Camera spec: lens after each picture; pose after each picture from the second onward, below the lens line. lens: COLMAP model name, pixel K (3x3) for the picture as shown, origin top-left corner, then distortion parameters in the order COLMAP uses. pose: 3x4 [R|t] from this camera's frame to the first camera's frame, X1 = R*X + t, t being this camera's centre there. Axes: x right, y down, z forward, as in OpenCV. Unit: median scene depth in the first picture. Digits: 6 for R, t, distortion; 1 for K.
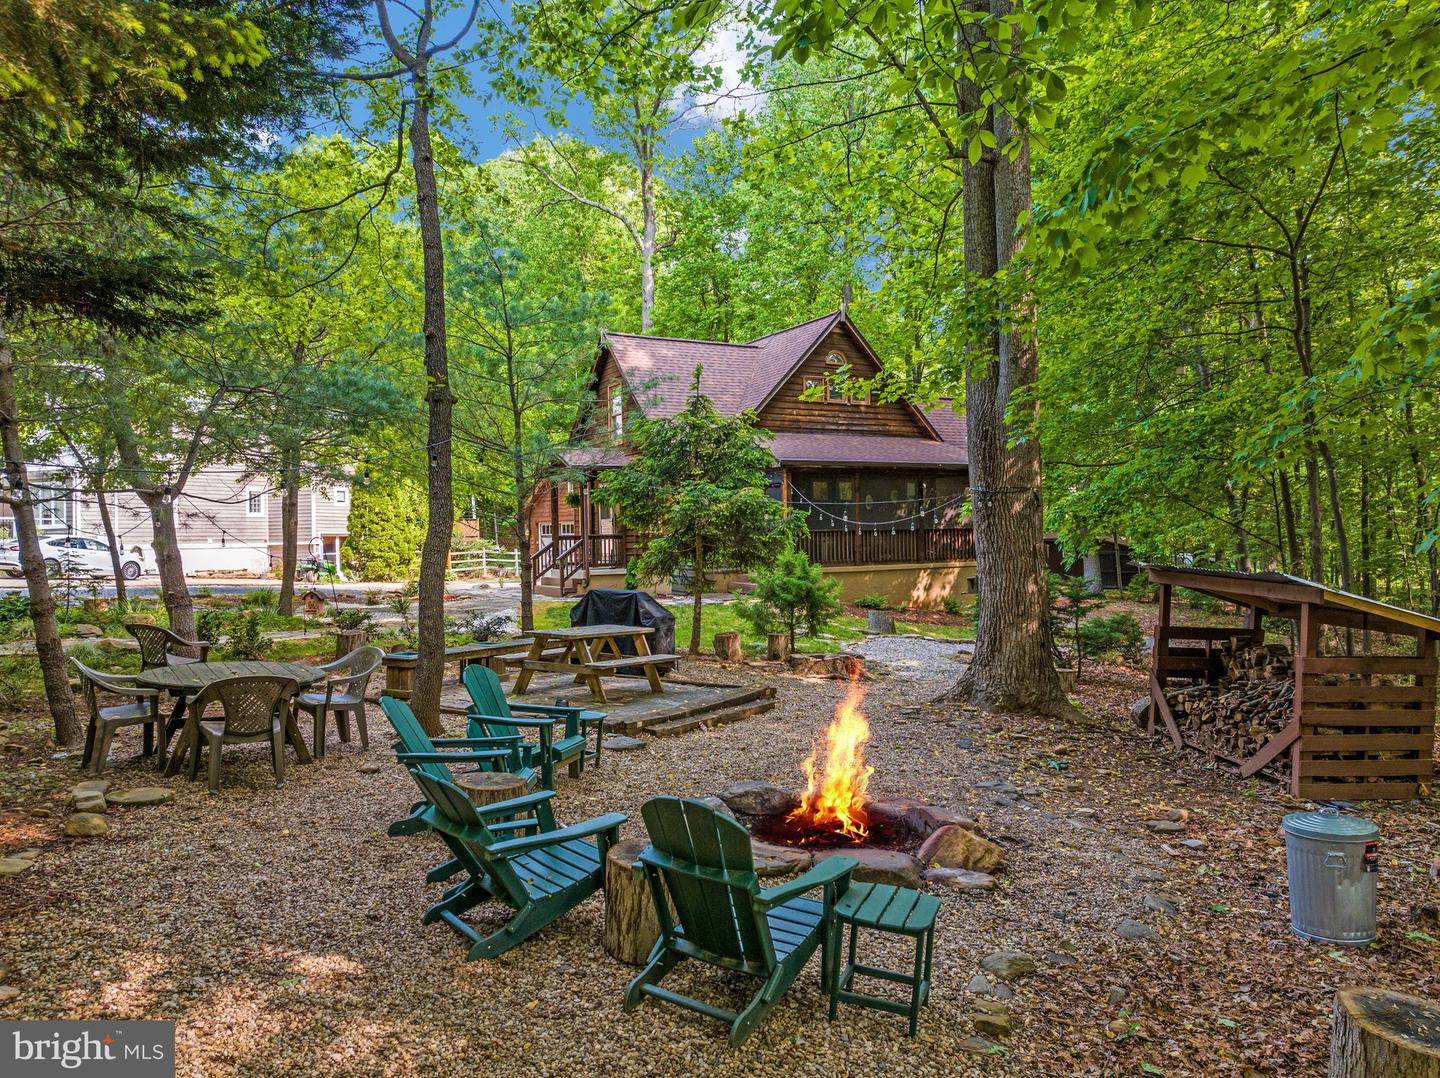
lens RADIAL K [[1042.7, 0, 720.0], [0, 1042.7, 539.0], [0, 0, 1]] dist [-0.064295, 0.041038]
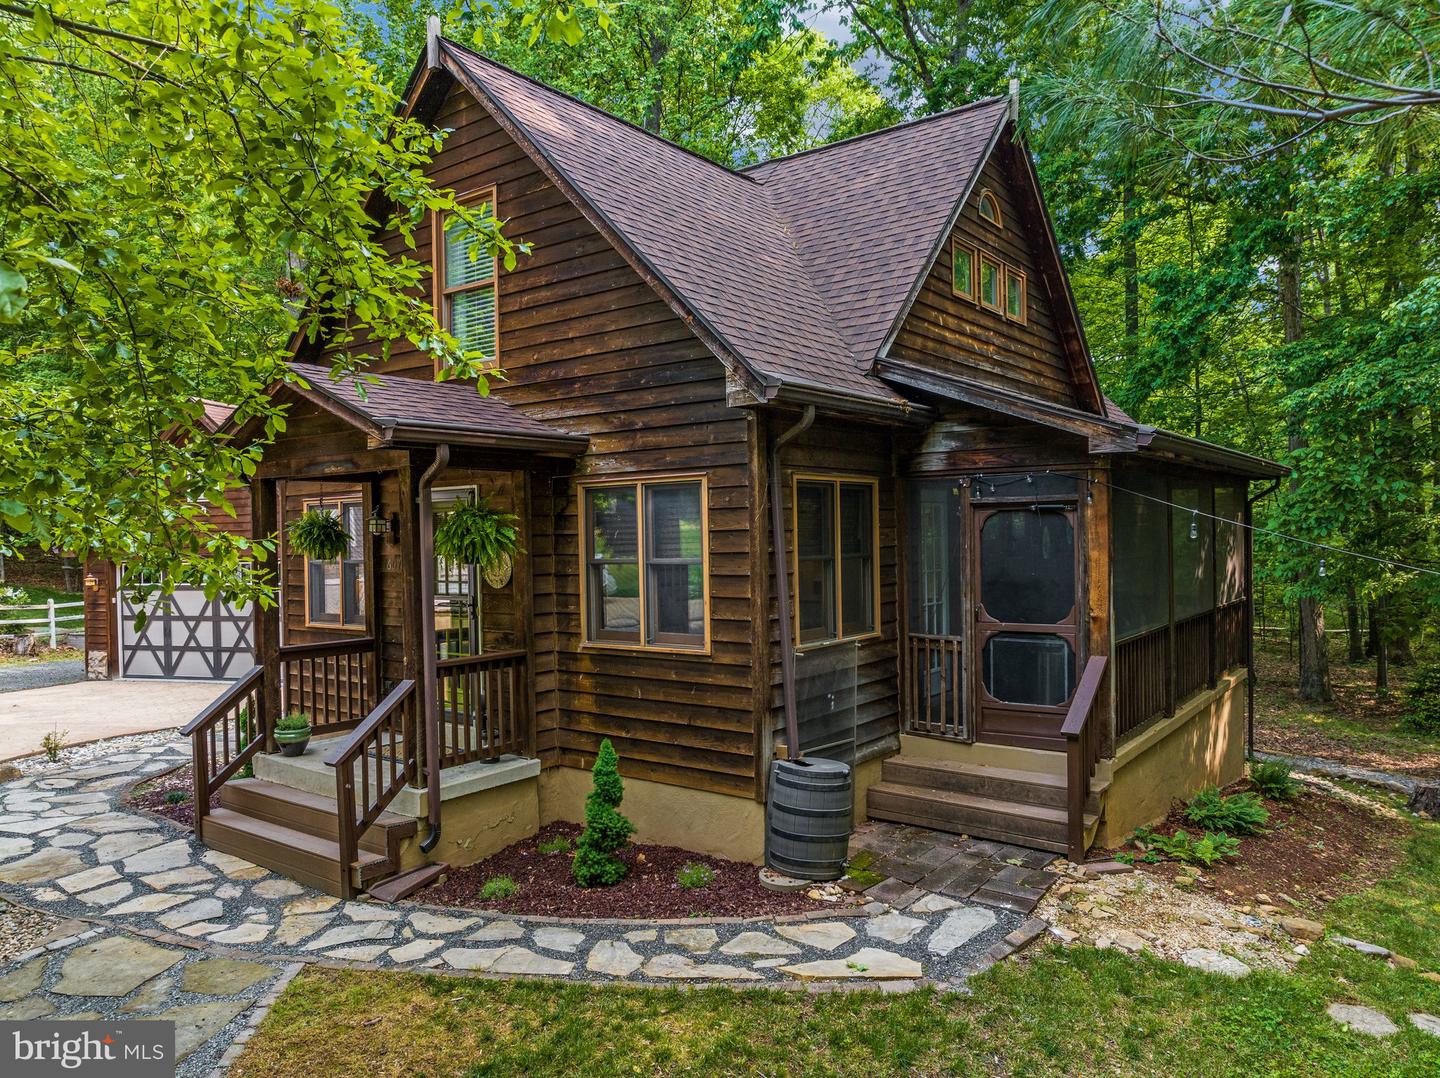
lens RADIAL K [[1042.7, 0, 720.0], [0, 1042.7, 539.0], [0, 0, 1]] dist [-0.064295, 0.041038]
pose [[0.918478, -0.006393, 0.395420, -0.163862], [0.009562, 0.999936, -0.006046, -0.036411], [-0.395356, 0.009334, 0.918480, 0.686595]]
